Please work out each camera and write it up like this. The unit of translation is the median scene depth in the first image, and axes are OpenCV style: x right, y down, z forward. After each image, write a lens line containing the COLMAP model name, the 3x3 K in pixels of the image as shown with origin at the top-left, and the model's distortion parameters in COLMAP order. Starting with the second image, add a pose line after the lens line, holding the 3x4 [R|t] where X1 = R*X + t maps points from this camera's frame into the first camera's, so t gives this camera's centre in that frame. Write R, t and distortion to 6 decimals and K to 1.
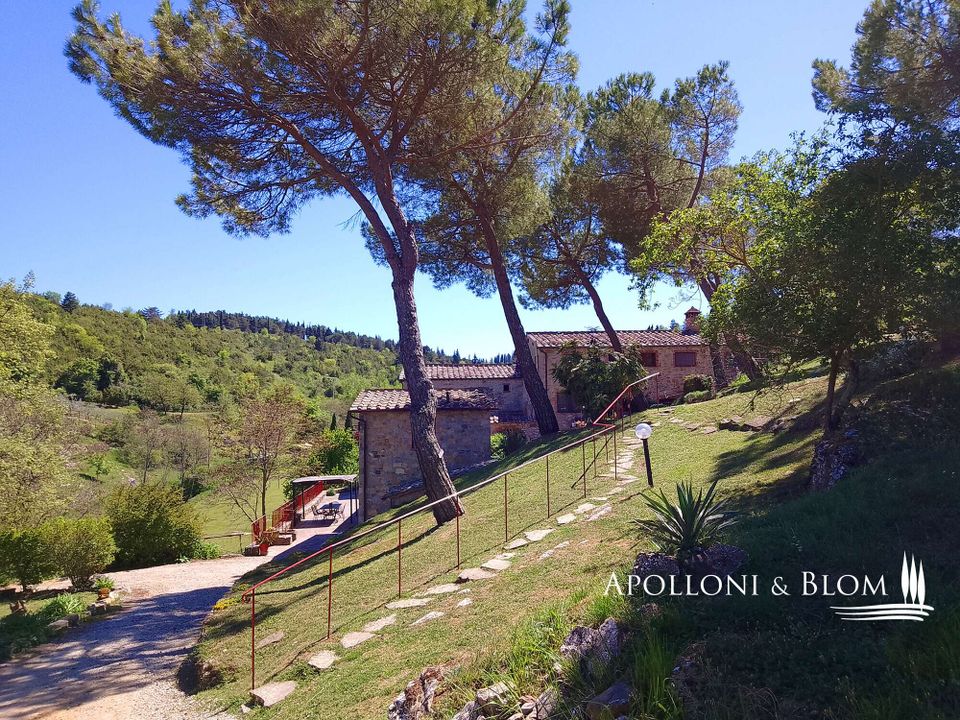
lens RADIAL K [[693.6, 0, 480.0], [0, 693.6, 360.0], [0, 0, 1]] dist [0.025261, -0.007696]
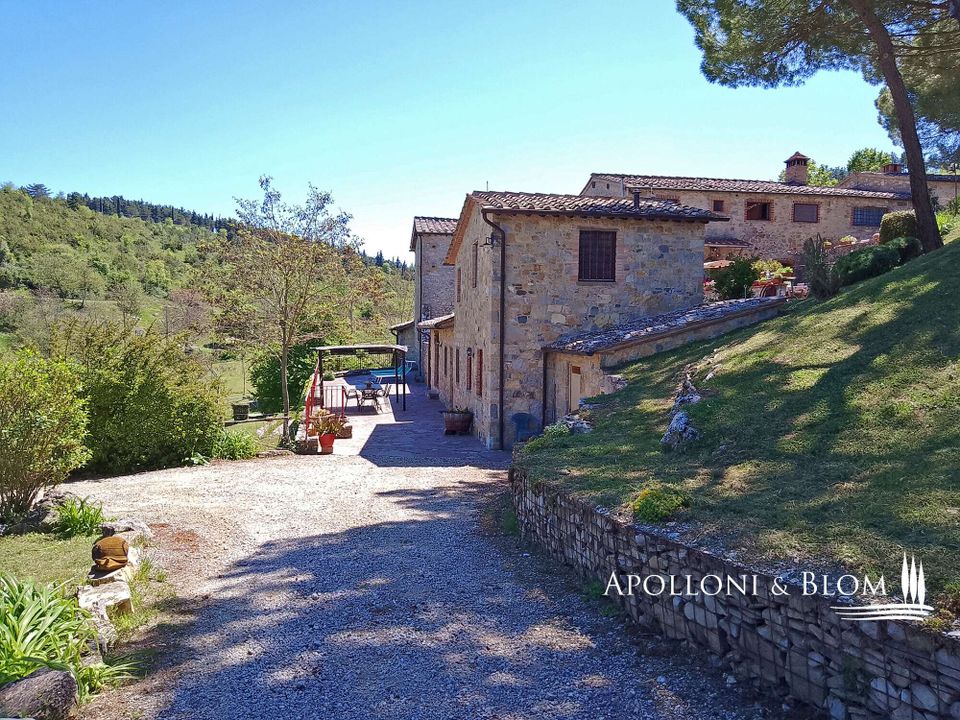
lens RADIAL K [[693.6, 0, 480.0], [0, 693.6, 360.0], [0, 0, 1]] dist [0.025261, -0.007696]
pose [[0.992149, 0.023412, 0.122850, -0.029490], [-0.039437, 0.990771, 0.129680, 0.013952], [-0.118680, -0.133507, 0.983916, 0.048230]]
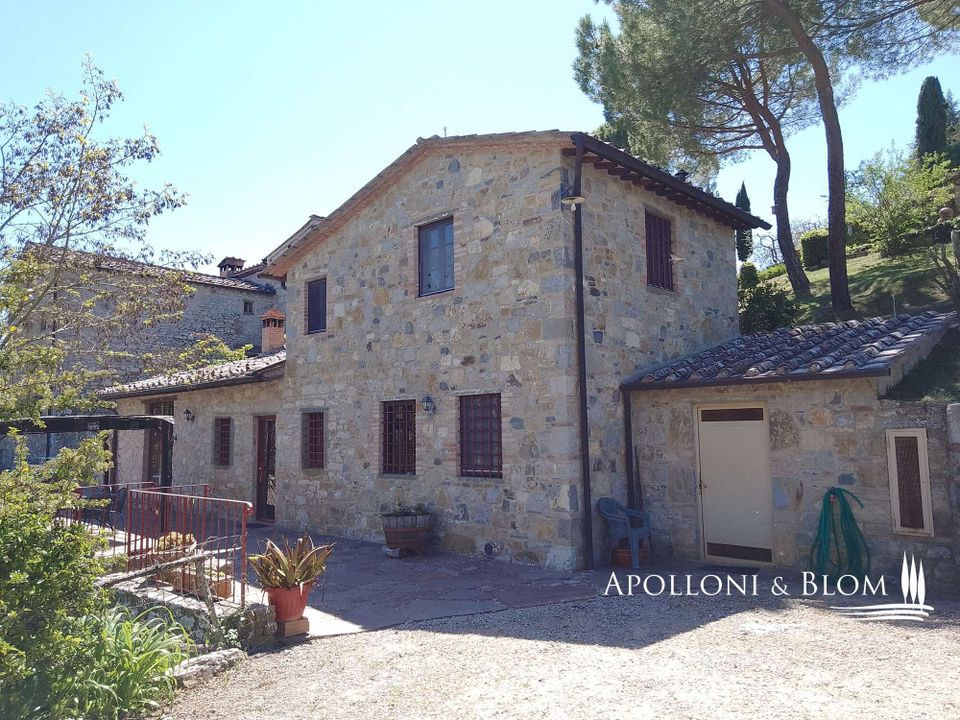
lens RADIAL K [[693.6, 0, 480.0], [0, 693.6, 360.0], [0, 0, 1]] dist [0.025261, -0.007696]
pose [[0.719475, 0.077937, 0.690131, -0.049802], [-0.064971, 0.996879, -0.044844, 0.022319], [-0.691473, -0.012575, 0.722293, 0.091304]]
